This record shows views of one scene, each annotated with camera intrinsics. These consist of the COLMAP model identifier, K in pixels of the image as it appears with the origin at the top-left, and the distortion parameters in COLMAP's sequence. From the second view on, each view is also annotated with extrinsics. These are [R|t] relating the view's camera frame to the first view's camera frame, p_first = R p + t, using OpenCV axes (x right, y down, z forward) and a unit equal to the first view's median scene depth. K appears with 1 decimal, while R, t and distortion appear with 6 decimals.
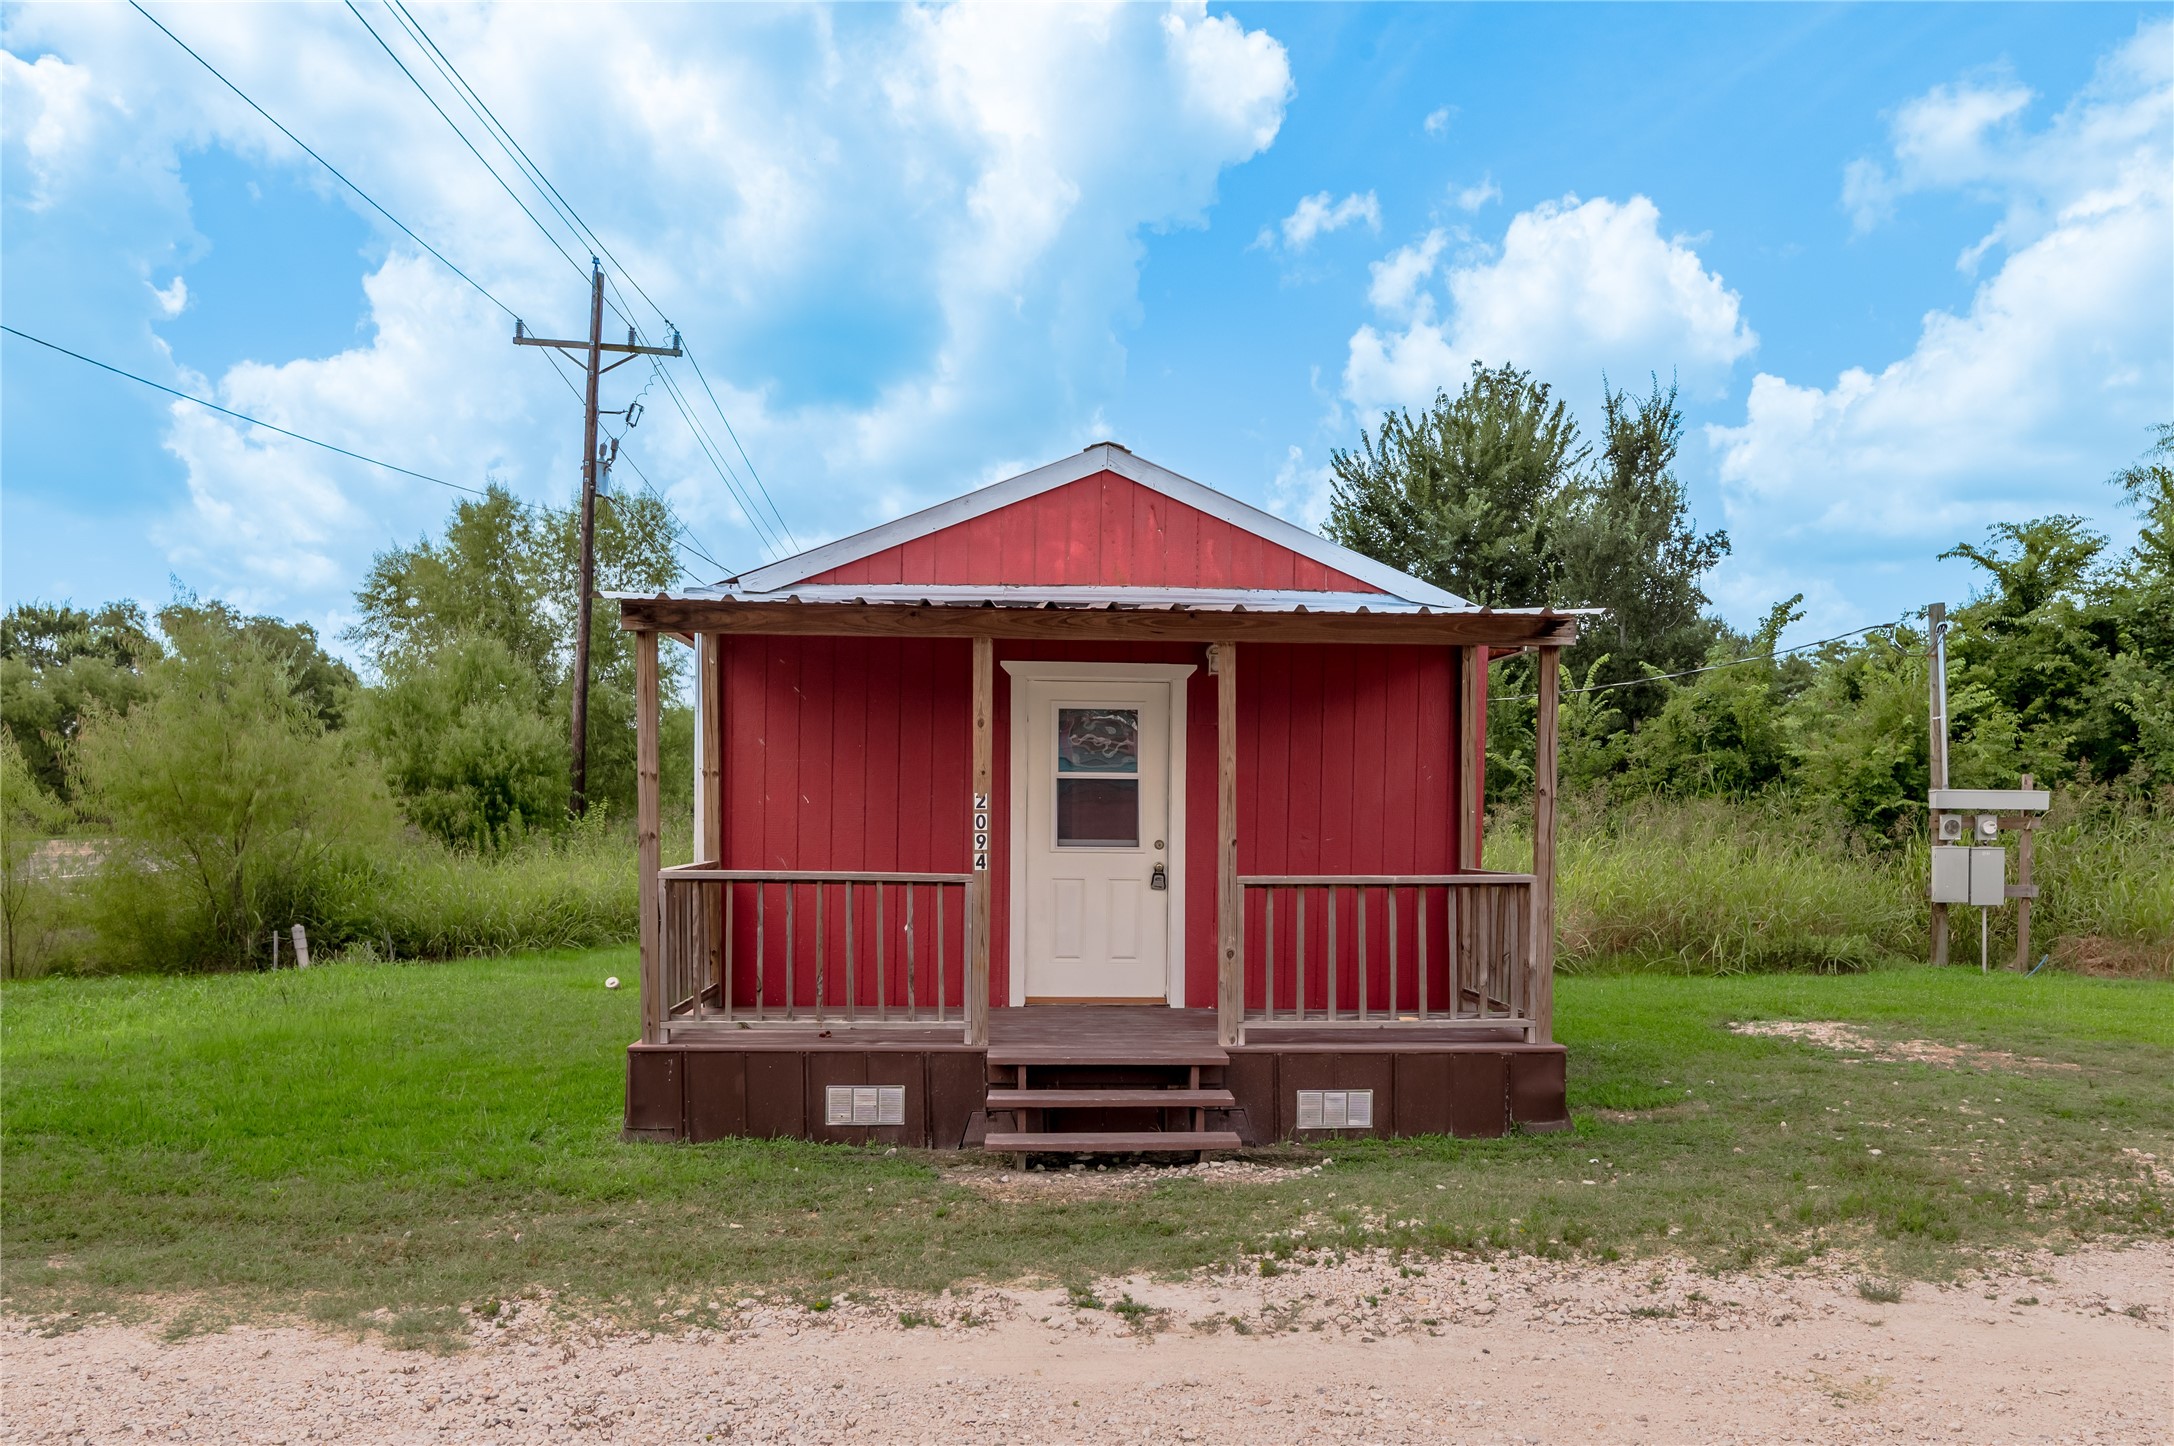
lens RADIAL K [[1685.1, 0, 1102.7], [0, 1685.1, 809.9], [0, 0, 1]] dist [-0.006720, -0.002584]
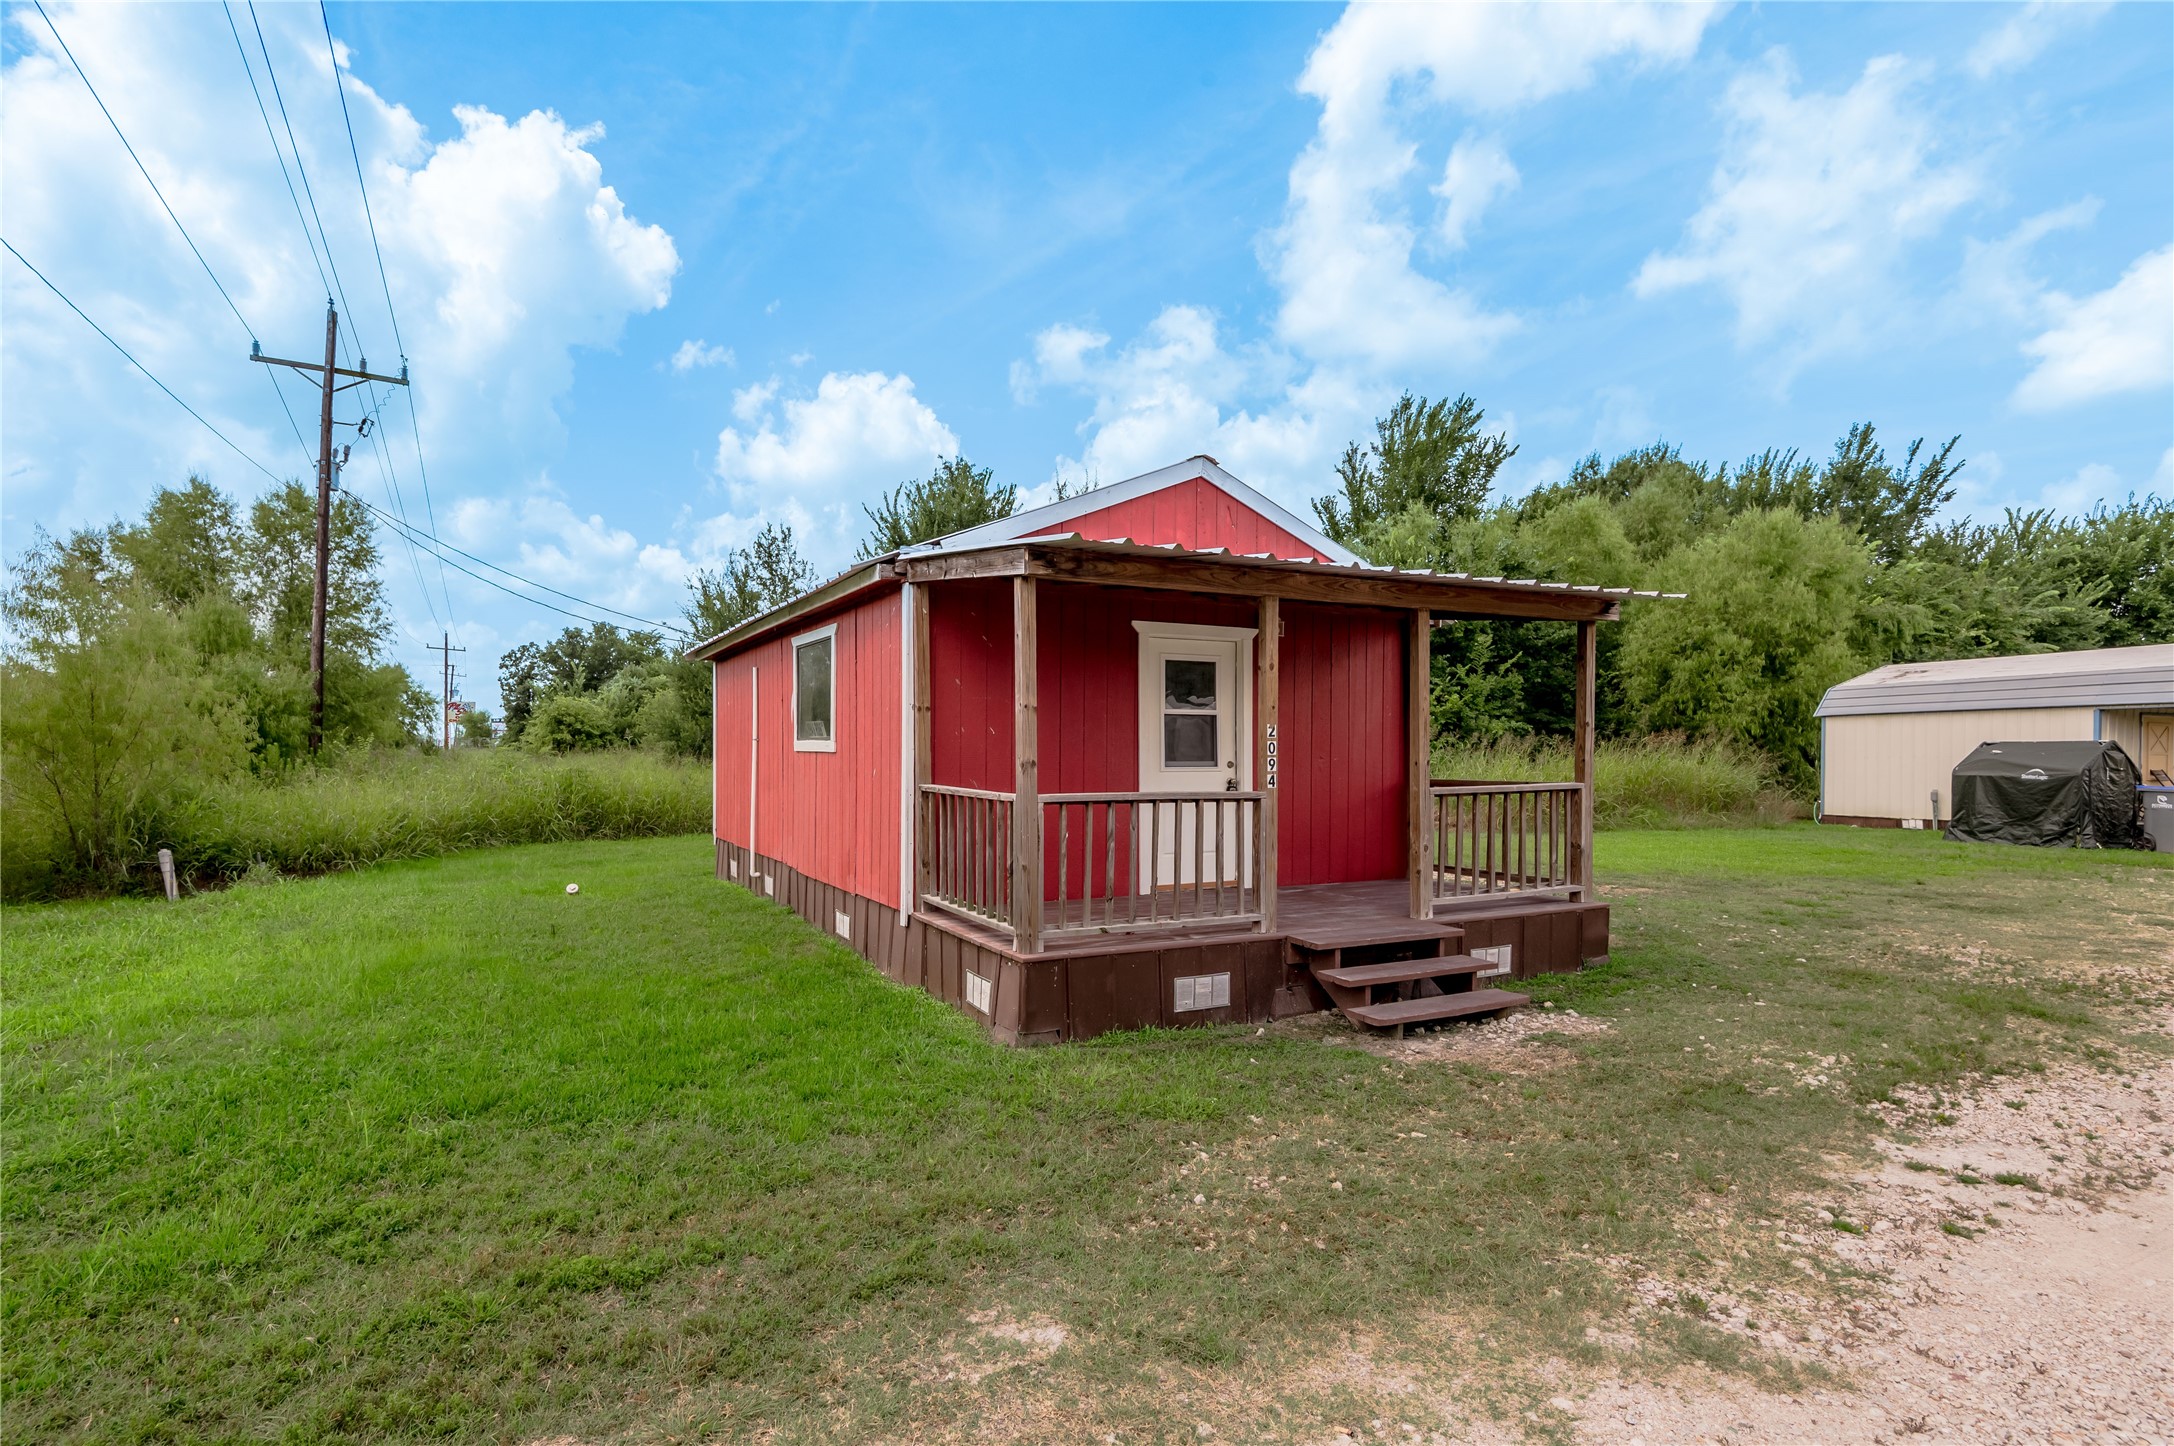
lens RADIAL K [[1078.2, 0, 1087.0], [0, 1078.2, 723.0], [0, 0, 1]] dist [0.023817, -0.019231]
pose [[0.928615, 0.000678, 0.371044, -0.472689], [0.005329, 0.999871, -0.015165, 0.000265], [-0.371007, 0.016060, 0.928491, 0.319304]]
